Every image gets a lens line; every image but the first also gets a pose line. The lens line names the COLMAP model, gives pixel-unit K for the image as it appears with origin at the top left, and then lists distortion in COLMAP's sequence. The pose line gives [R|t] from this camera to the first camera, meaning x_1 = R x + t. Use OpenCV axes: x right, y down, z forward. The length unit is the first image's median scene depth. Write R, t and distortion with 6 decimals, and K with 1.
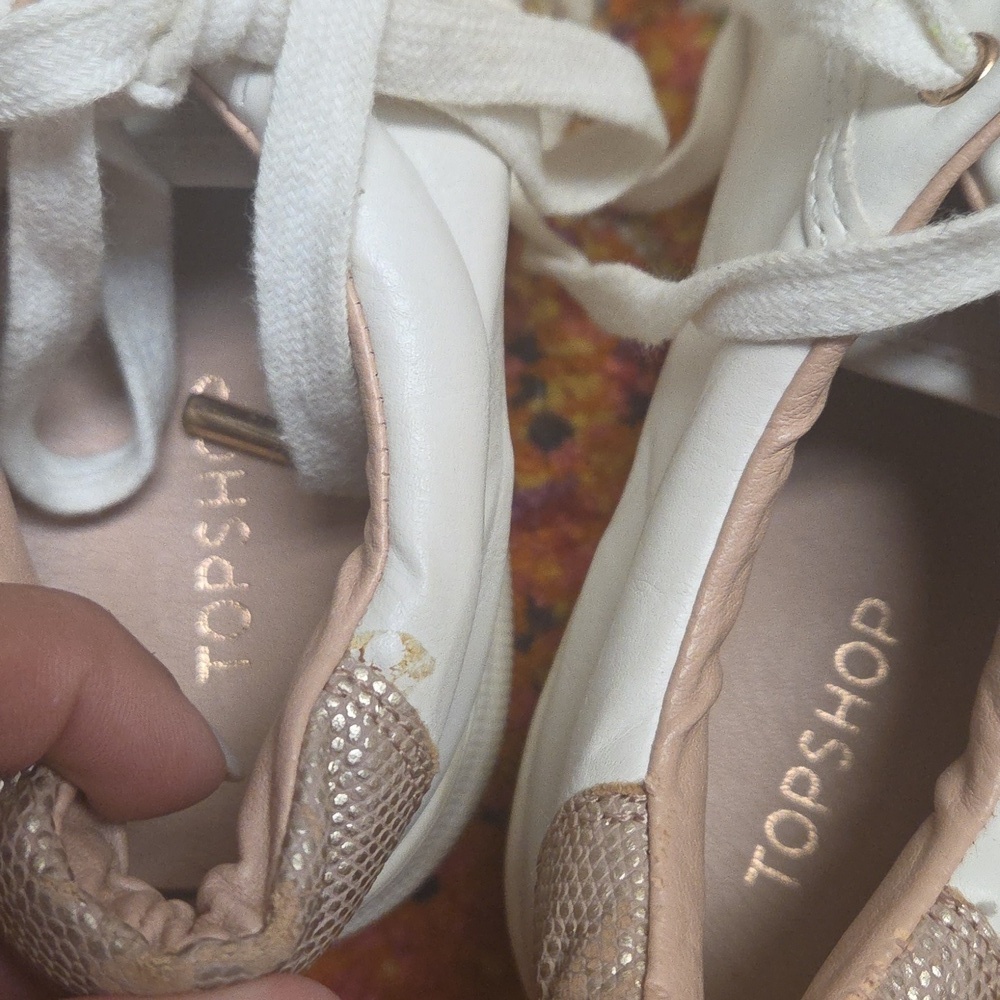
lens RADIAL K [[1177.3, 0, 500.0], [0, 1177.3, 500.0], [0, 0, 1]] dist [-0.007216, -0.014746]
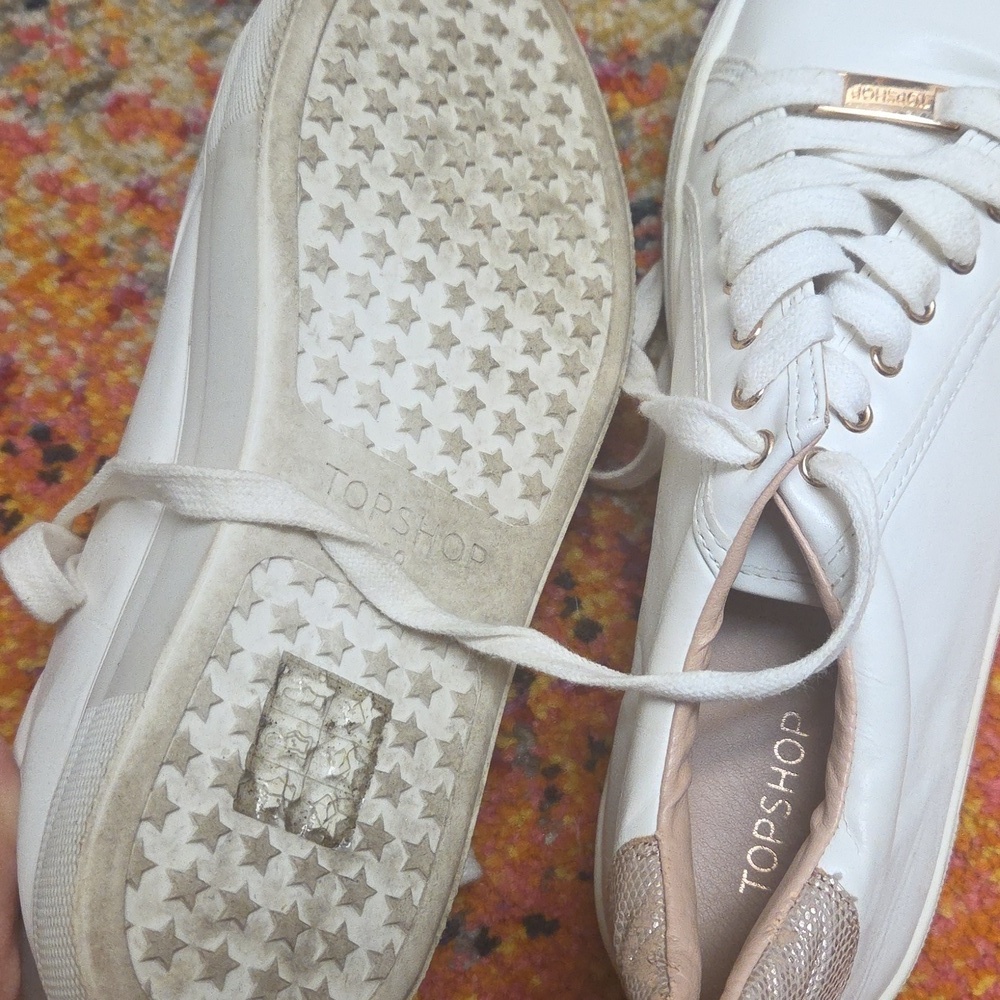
lens RADIAL K [[1177.3, 0, 500.0], [0, 1177.3, 500.0], [0, 0, 1]] dist [-0.007216, -0.014746]
pose [[0.988397, -0.143669, -0.049299, 0.045063], [0.138441, 0.985632, -0.096769, -0.146142], [0.062493, 0.088821, 0.994085, -0.964497]]
